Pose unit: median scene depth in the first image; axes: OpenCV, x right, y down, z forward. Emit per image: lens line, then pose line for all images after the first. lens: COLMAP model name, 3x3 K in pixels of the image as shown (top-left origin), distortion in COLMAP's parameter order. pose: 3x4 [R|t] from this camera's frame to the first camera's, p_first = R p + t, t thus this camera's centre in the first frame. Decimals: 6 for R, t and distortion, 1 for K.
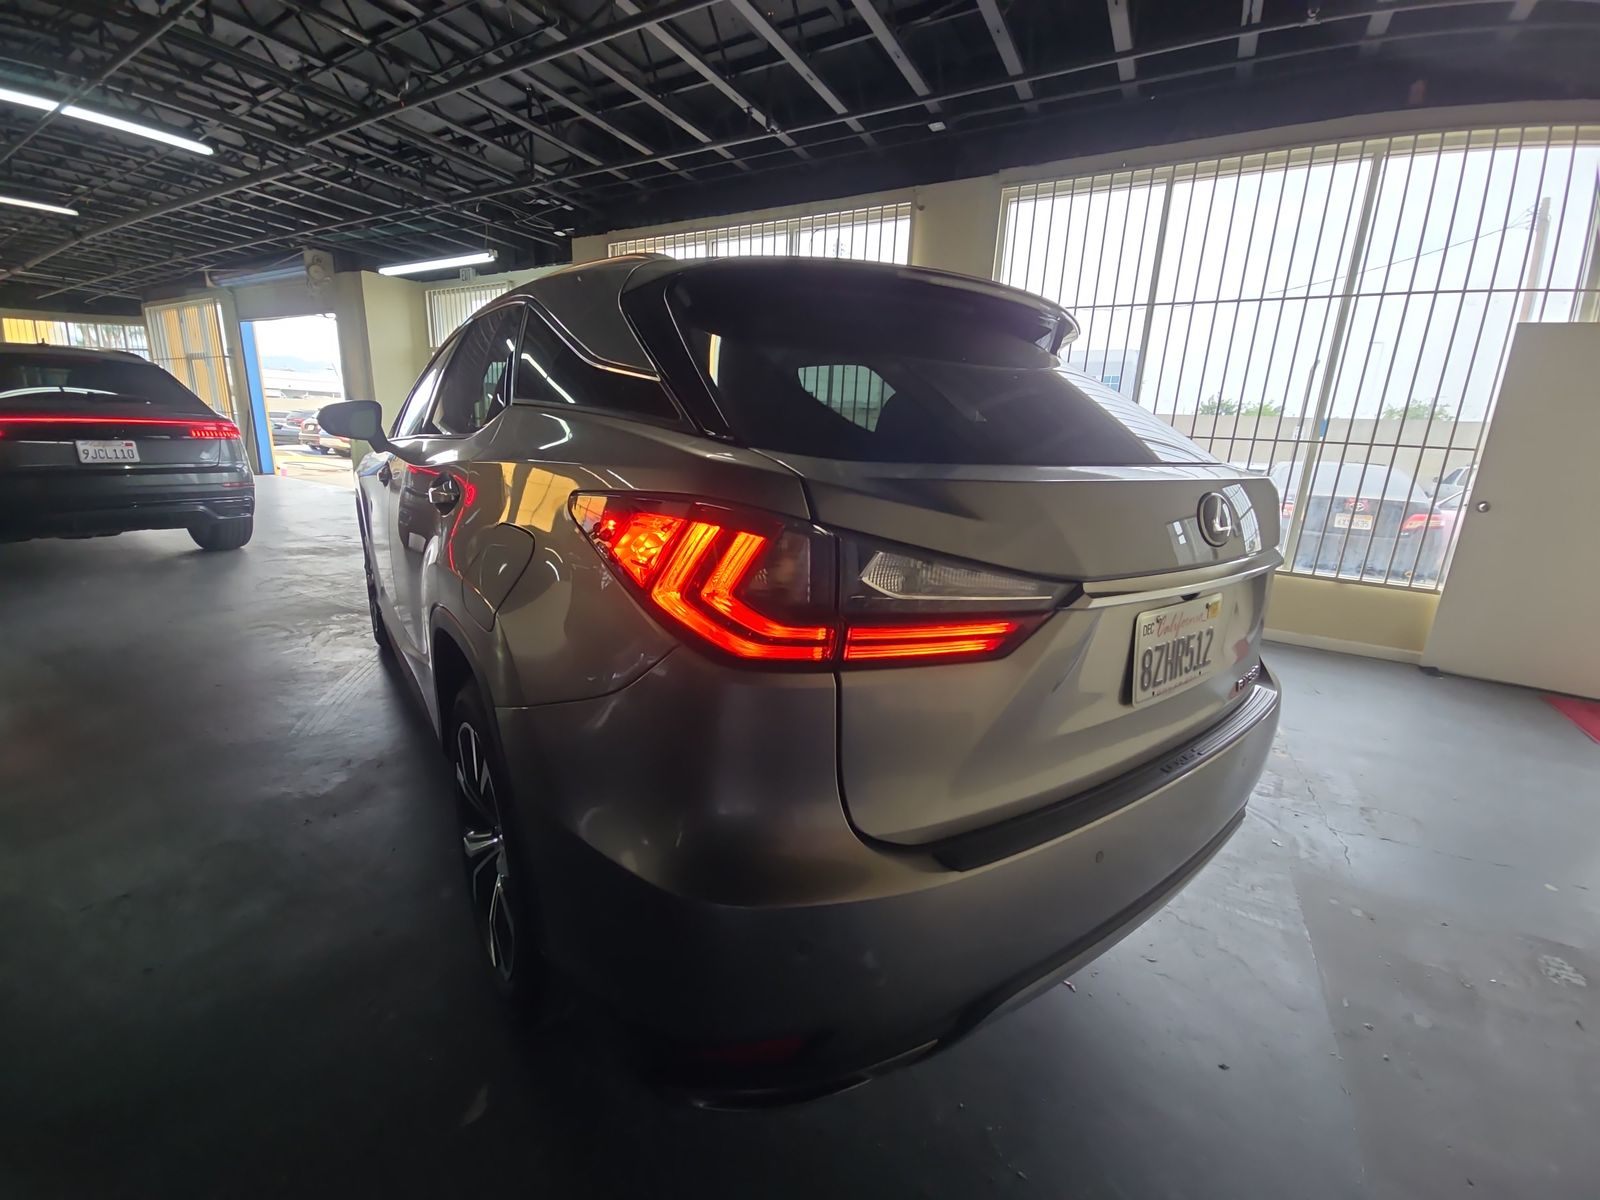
lens RADIAL K [[644.4, 0, 789.4], [0, 644.4, 589.3], [0, 0, 1]] dist [0.002656, -0.003813]
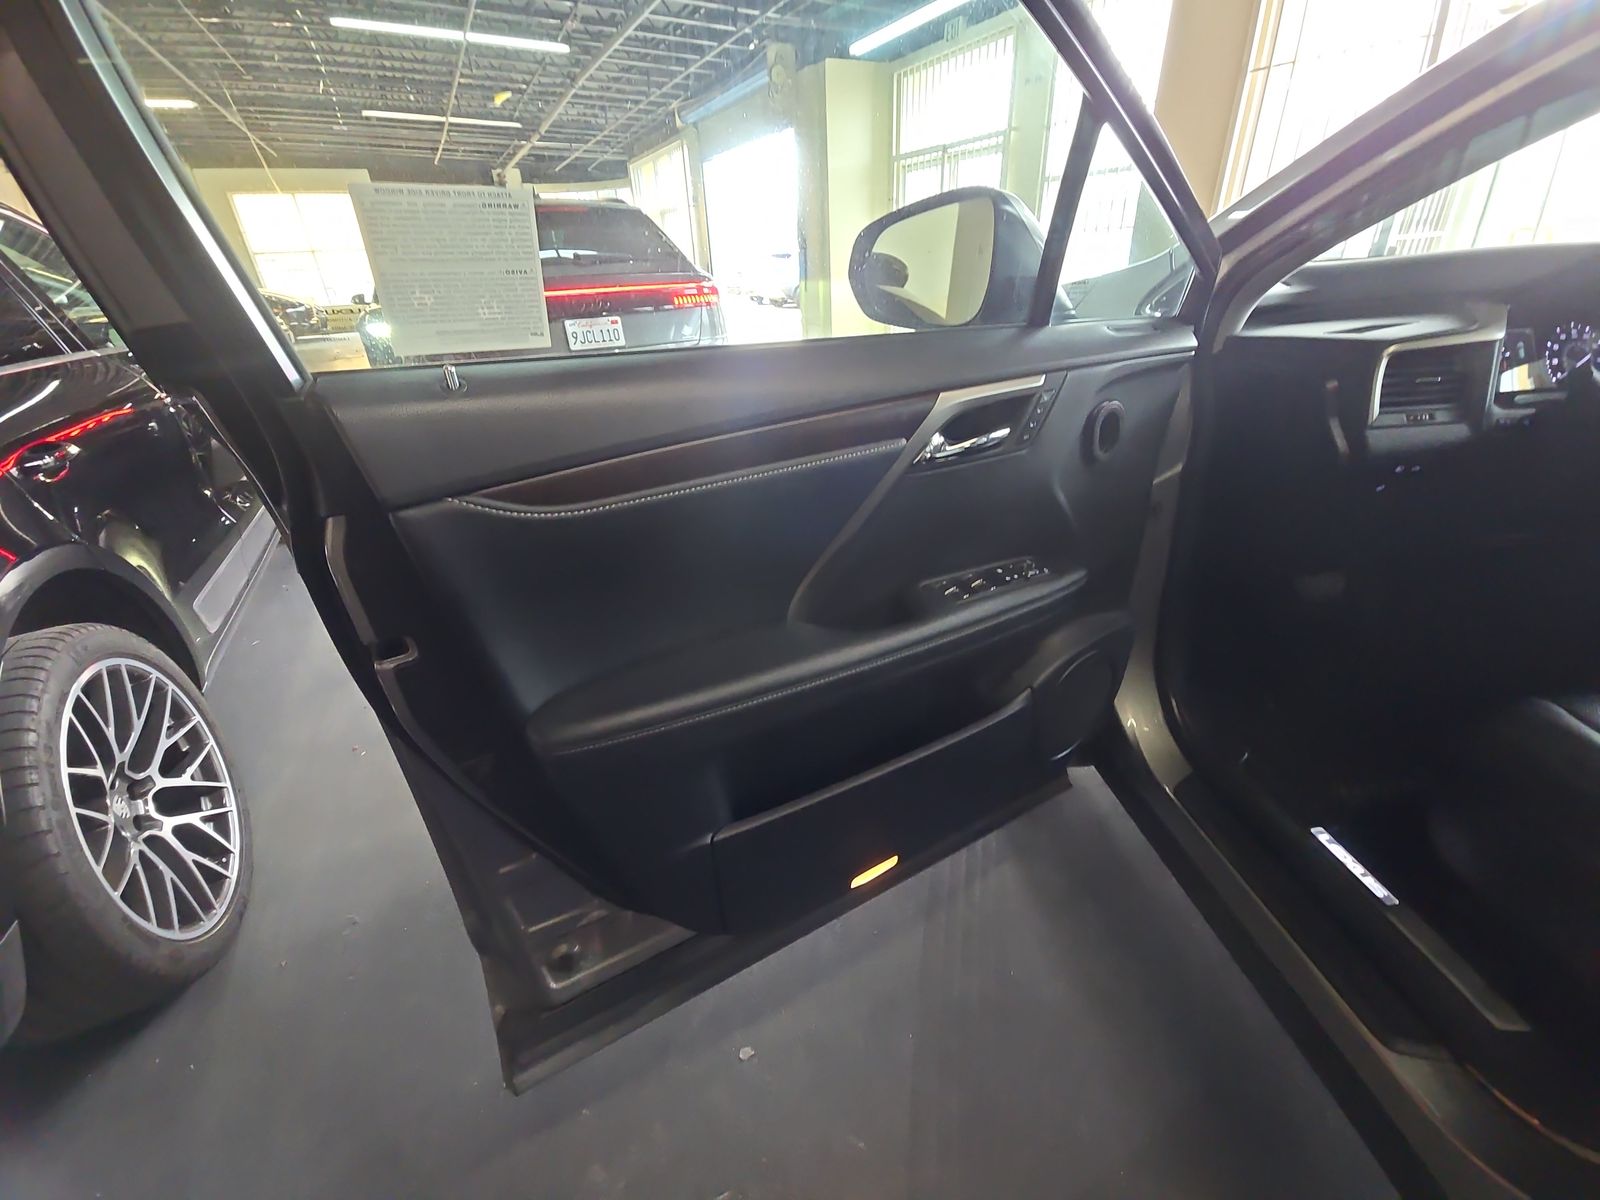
lens RADIAL K [[644.4, 0, 798.9], [0, 644.4, 591.7], [0, 0, 1]] dist [0.002656, -0.003813]
pose [[0.853243, 0.167356, -0.493932, -0.317138], [-0.044804, 0.967133, 0.250291, -0.092469], [0.519586, -0.191429, 0.832698, 0.323496]]
